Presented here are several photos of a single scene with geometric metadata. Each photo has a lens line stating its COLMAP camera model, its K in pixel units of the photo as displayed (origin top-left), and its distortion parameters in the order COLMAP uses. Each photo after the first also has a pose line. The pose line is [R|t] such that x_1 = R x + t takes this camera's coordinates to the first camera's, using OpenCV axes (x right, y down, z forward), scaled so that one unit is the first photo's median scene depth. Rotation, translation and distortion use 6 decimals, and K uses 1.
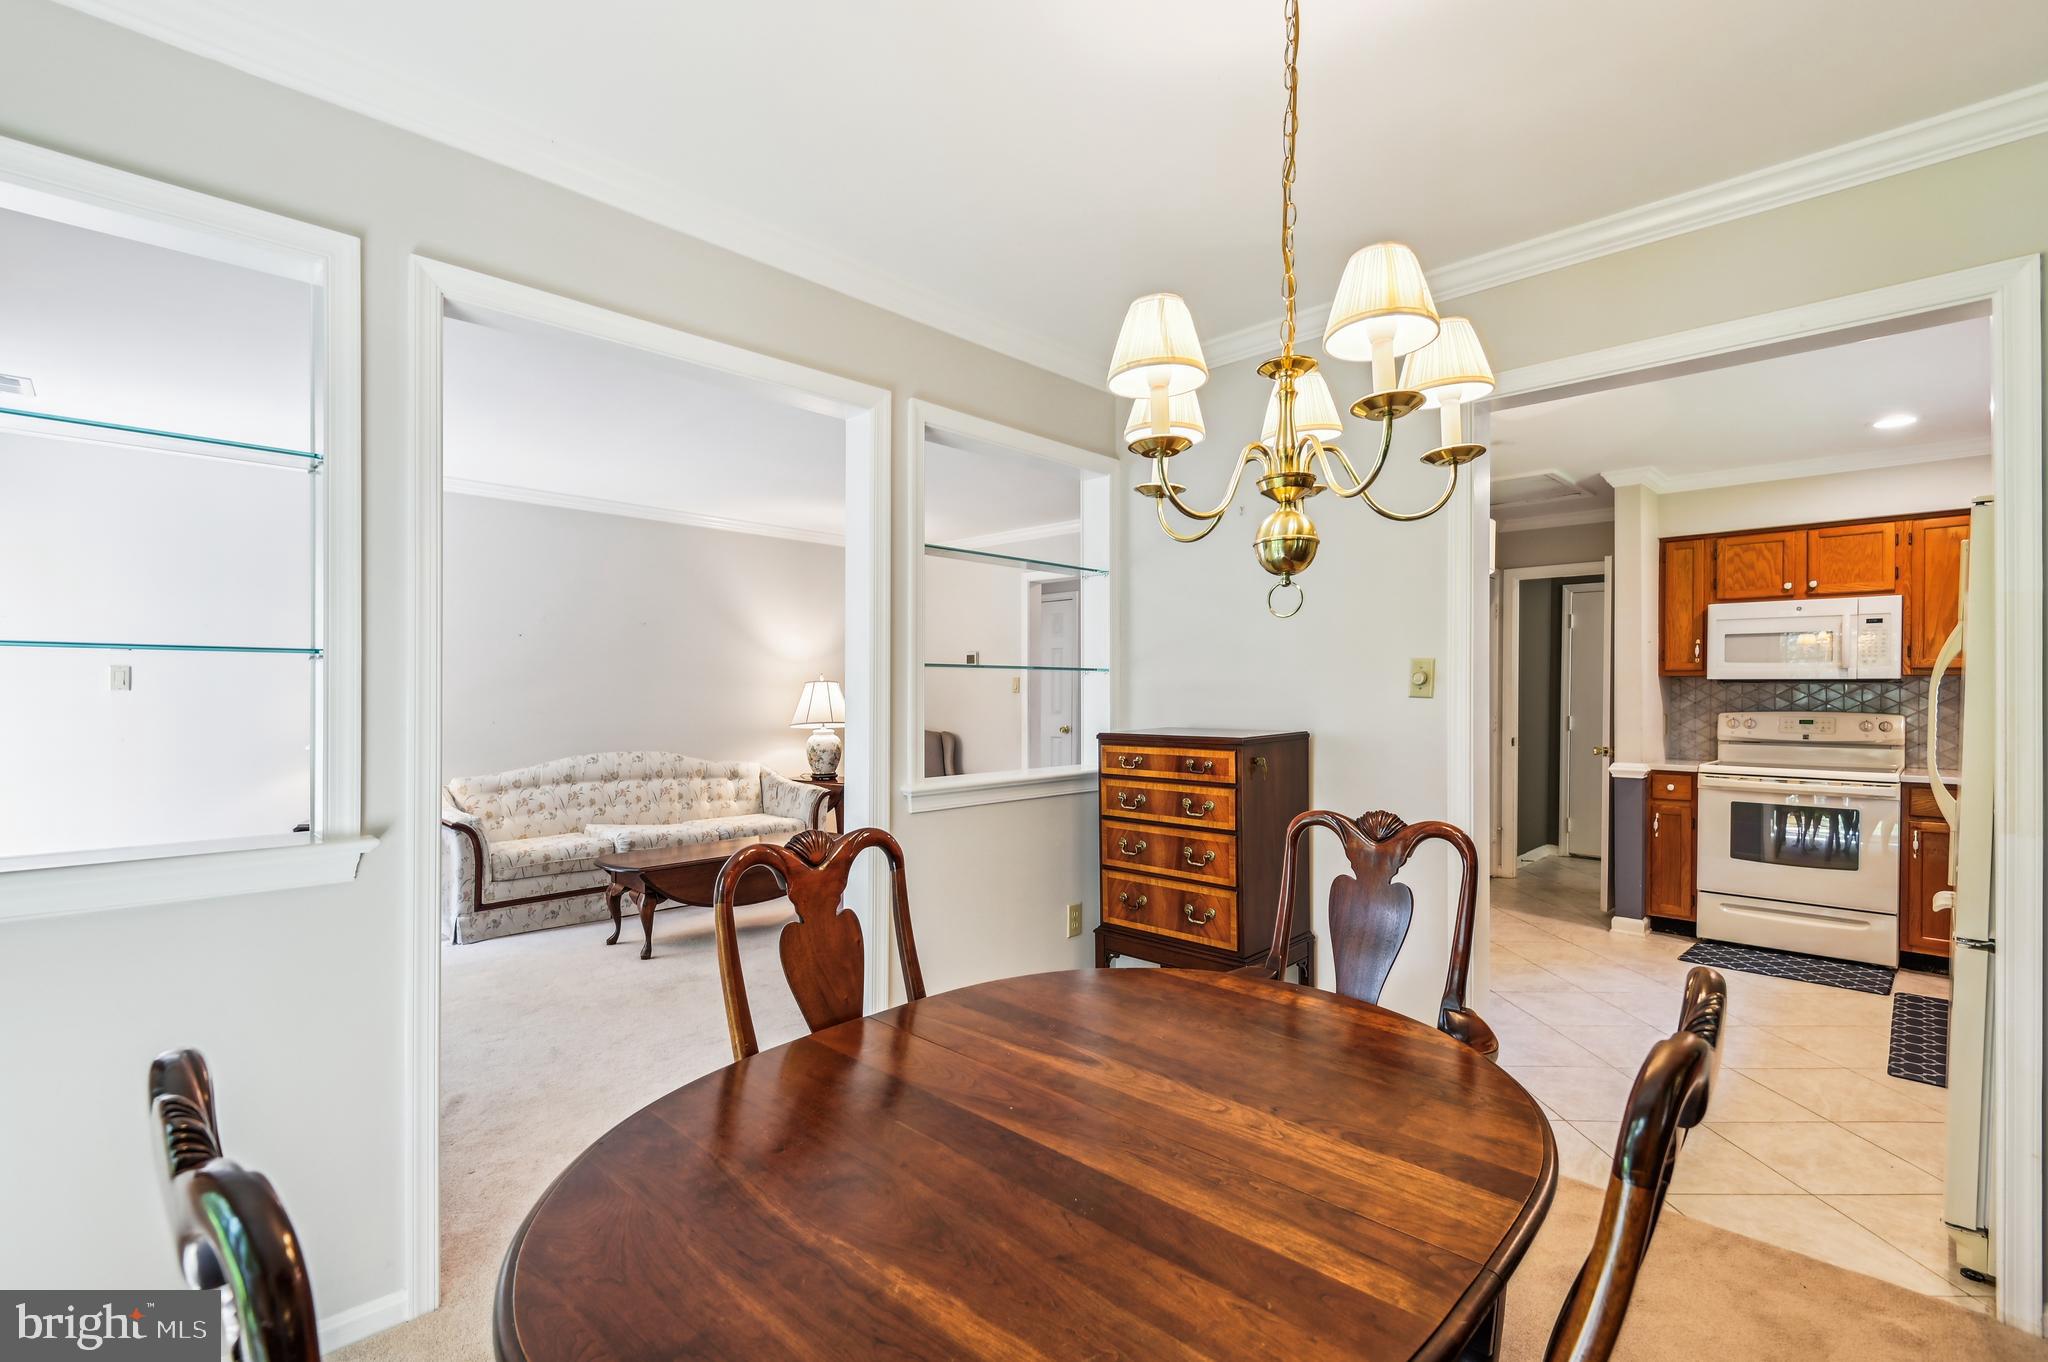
lens RADIAL K [[920.2, 0, 1020.3], [0, 920.2, 704.0], [0, 0, 1]] dist [0.011299, -0.008921]
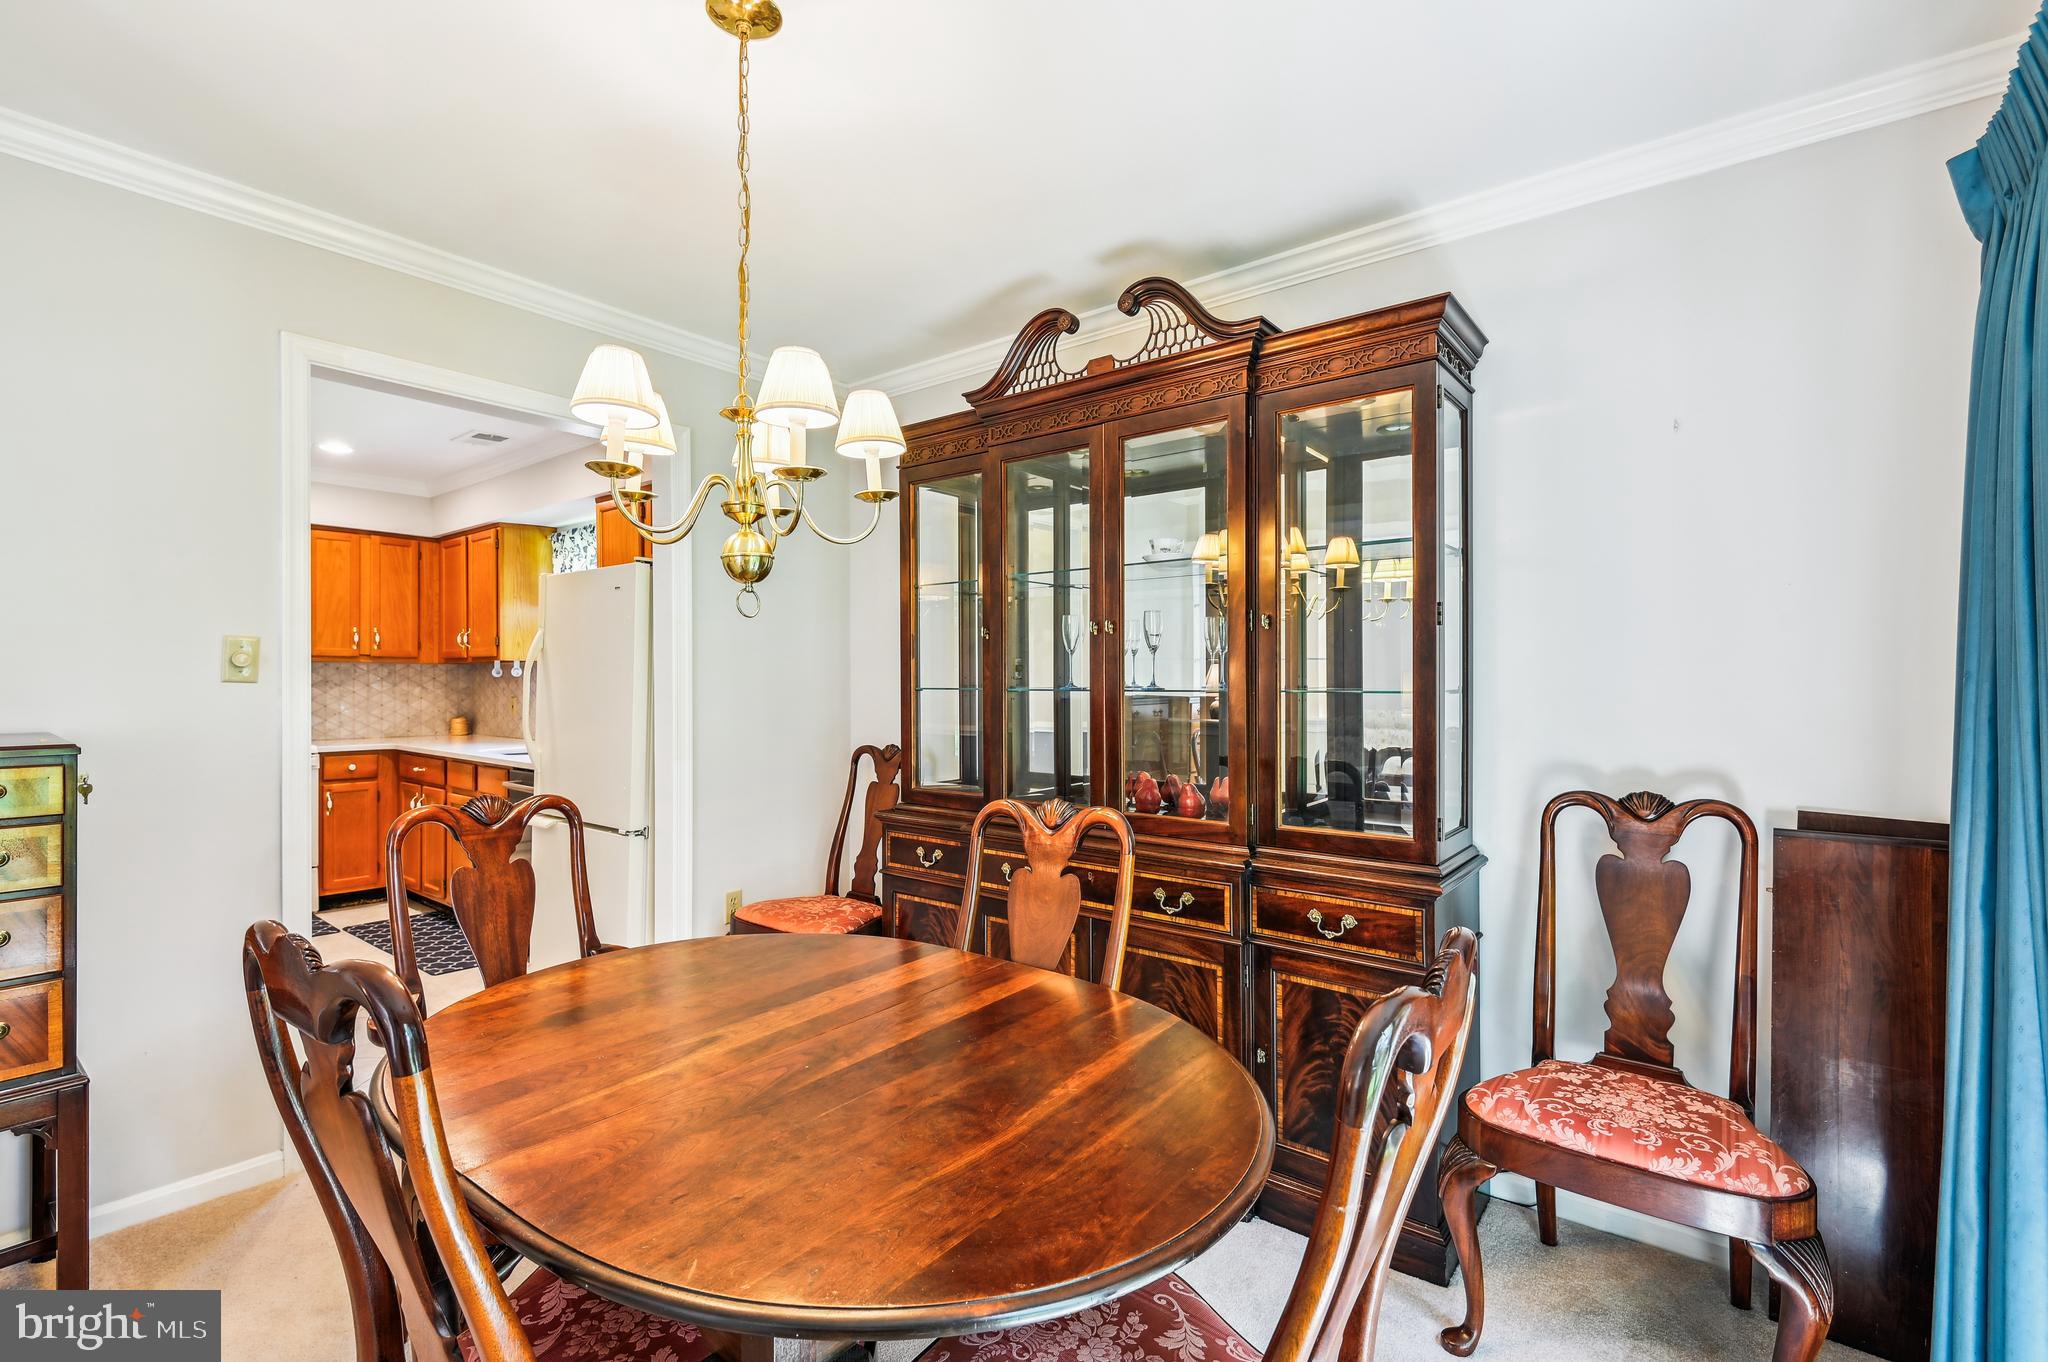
lens RADIAL K [[920.2, 0, 1015.2], [0, 920.2, 681.4], [0, 0, 1]] dist [0.011299, -0.008921]
pose [[-0.098707, -0.002656, 0.995113, -0.261638], [0.007445, 0.999966, 0.003408, -0.003054], [-0.995089, 0.007745, -0.098683, 0.204409]]
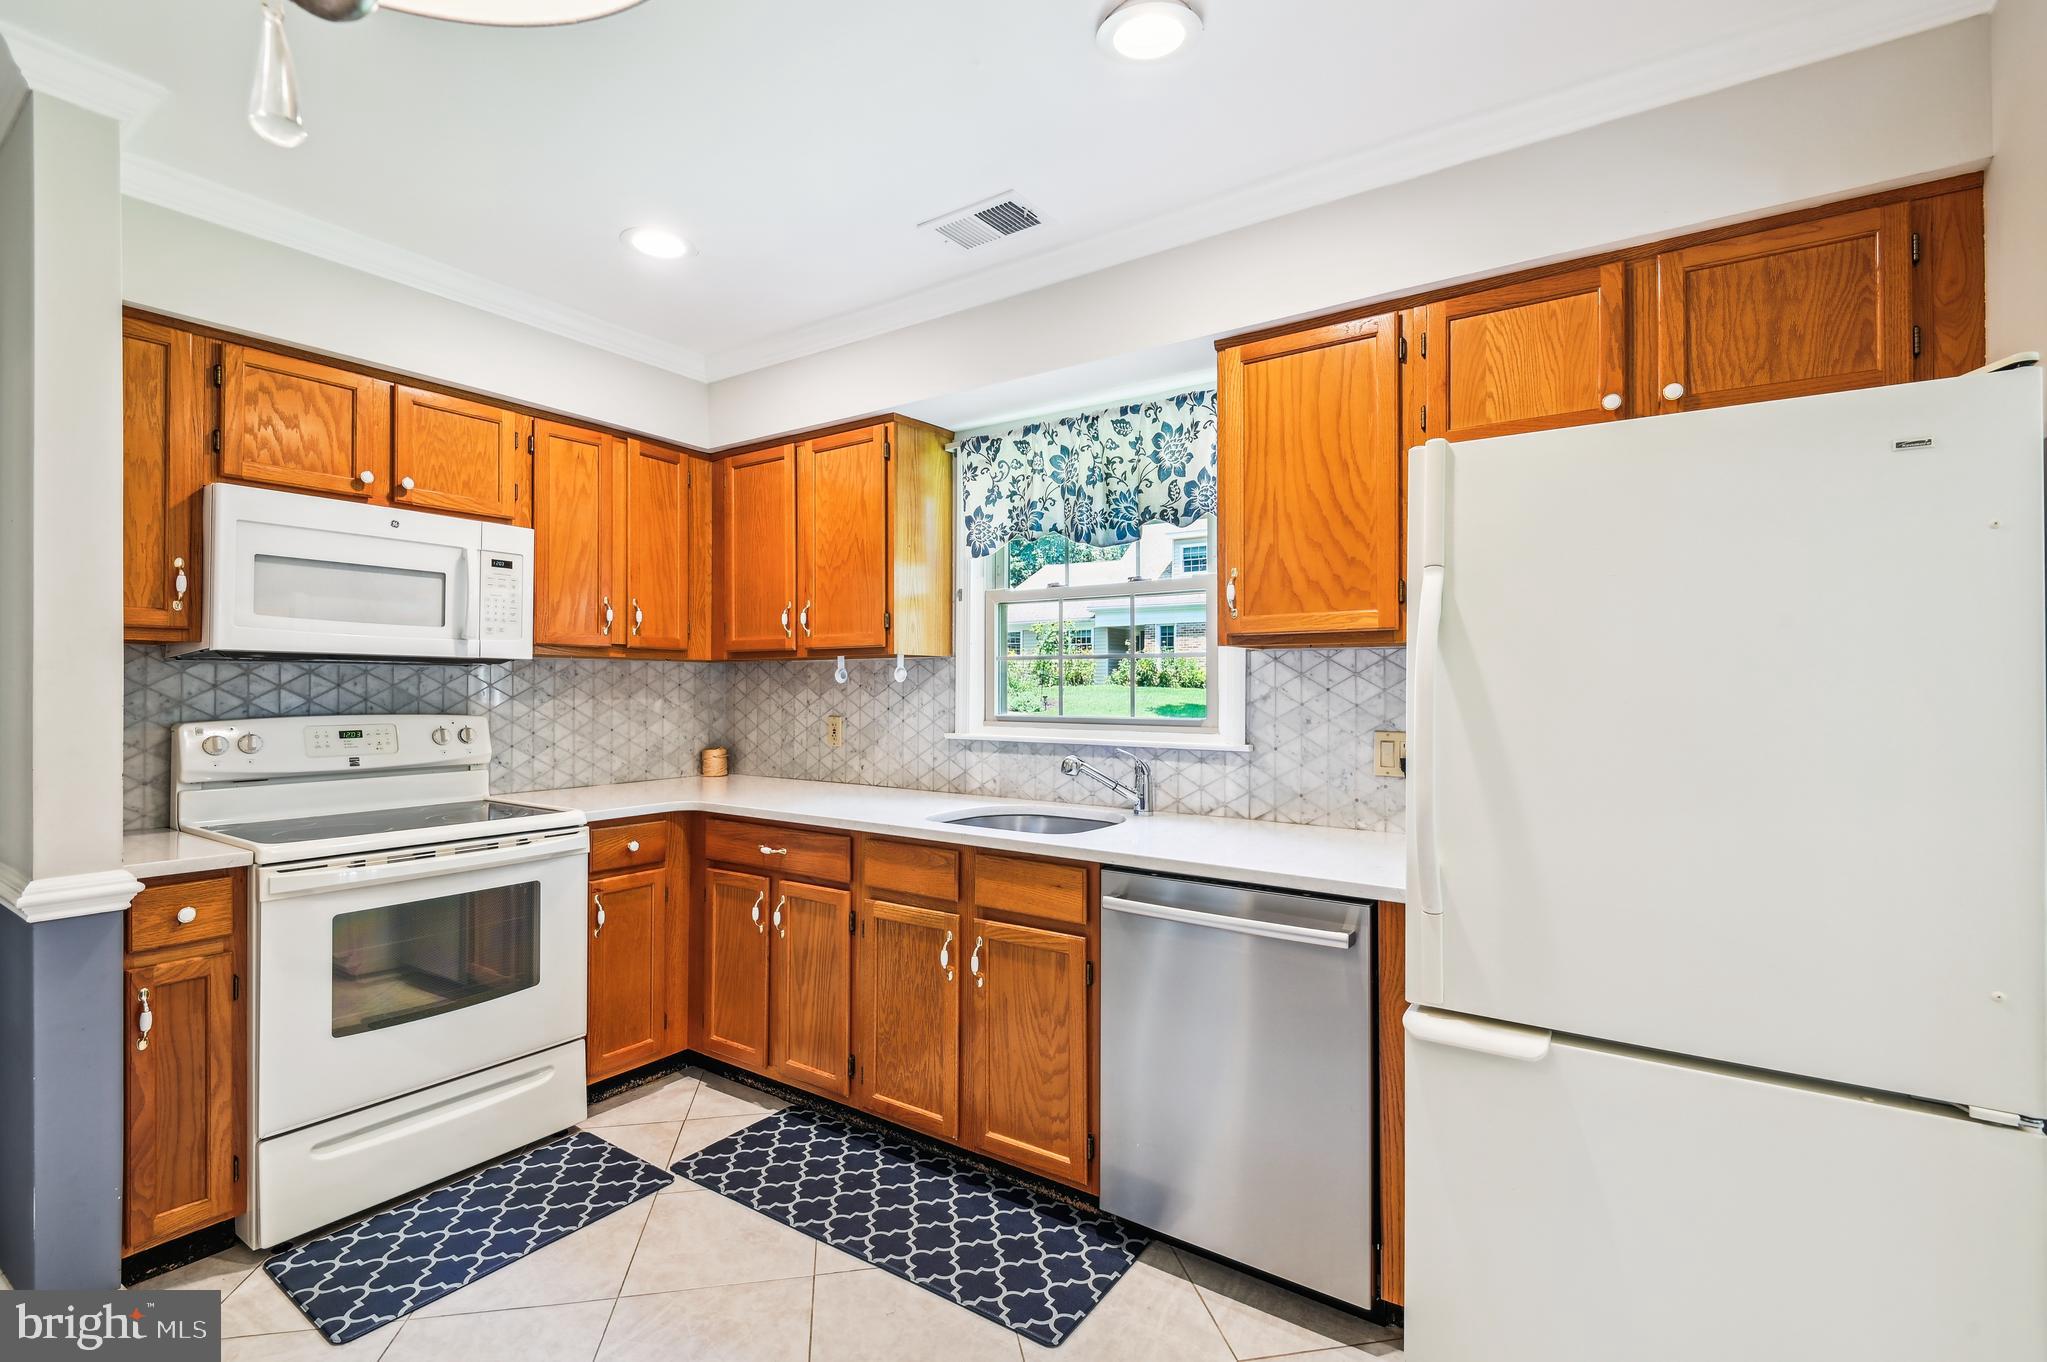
lens RADIAL K [[919.8, 0, 1036.9], [0, 919.8, 680.5], [0, 0, 1]] dist [0.011299, -0.008921]
pose [[-0.189261, 0.004127, 0.981918, 0.239498], [0.006011, 0.999977, -0.003044, -0.008367], [-0.981908, 0.005326, -0.189281, 0.710094]]
